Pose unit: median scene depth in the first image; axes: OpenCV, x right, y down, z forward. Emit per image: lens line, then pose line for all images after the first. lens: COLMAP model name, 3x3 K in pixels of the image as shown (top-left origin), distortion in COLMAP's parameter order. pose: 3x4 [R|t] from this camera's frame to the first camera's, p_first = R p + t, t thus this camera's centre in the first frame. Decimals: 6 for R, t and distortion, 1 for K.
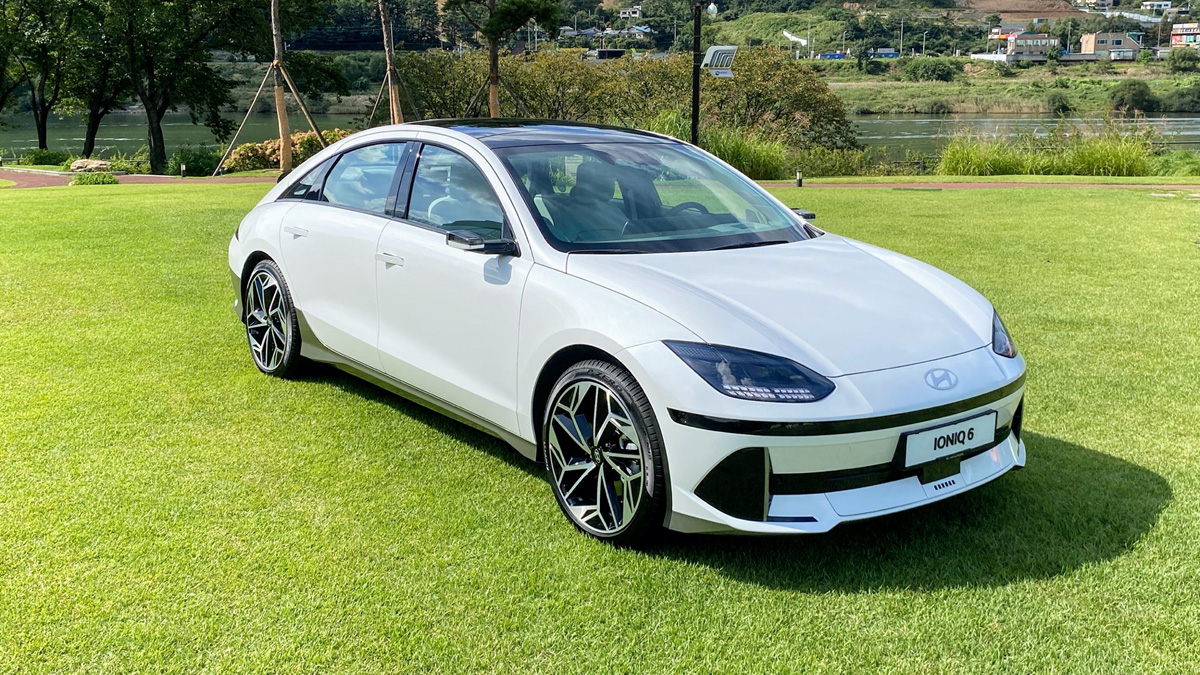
lens RADIAL K [[1086.4, 0, 600.0], [0, 1086.4, 337.5], [0, 0, 1]] dist [0.054311, -0.098684]
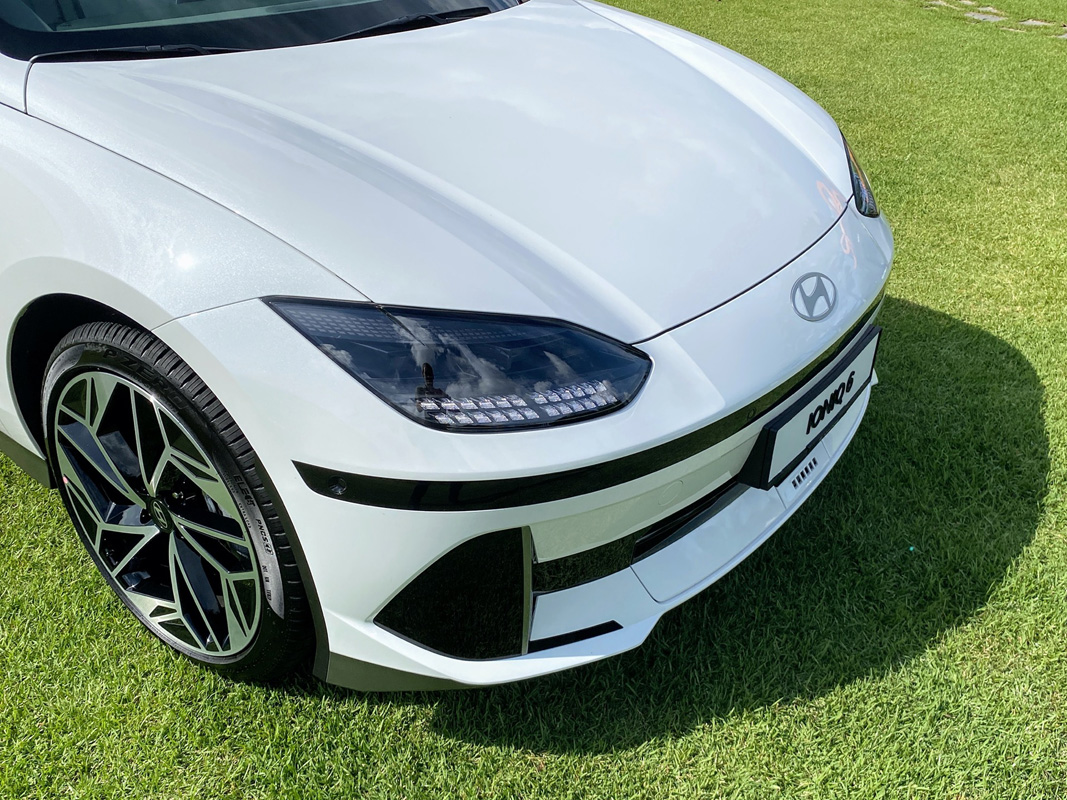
lens RADIAL K [[998.9, 0, 533.5], [0, 998.9, 400.0], [0, 0, 1]] dist [0.000564, 0.001826]
pose [[0.960600, -0.123456, 0.249012, 0.047806], [0.039628, 0.947617, 0.316942, -0.065845], [-0.275096, -0.294587, 0.915172, 0.514434]]
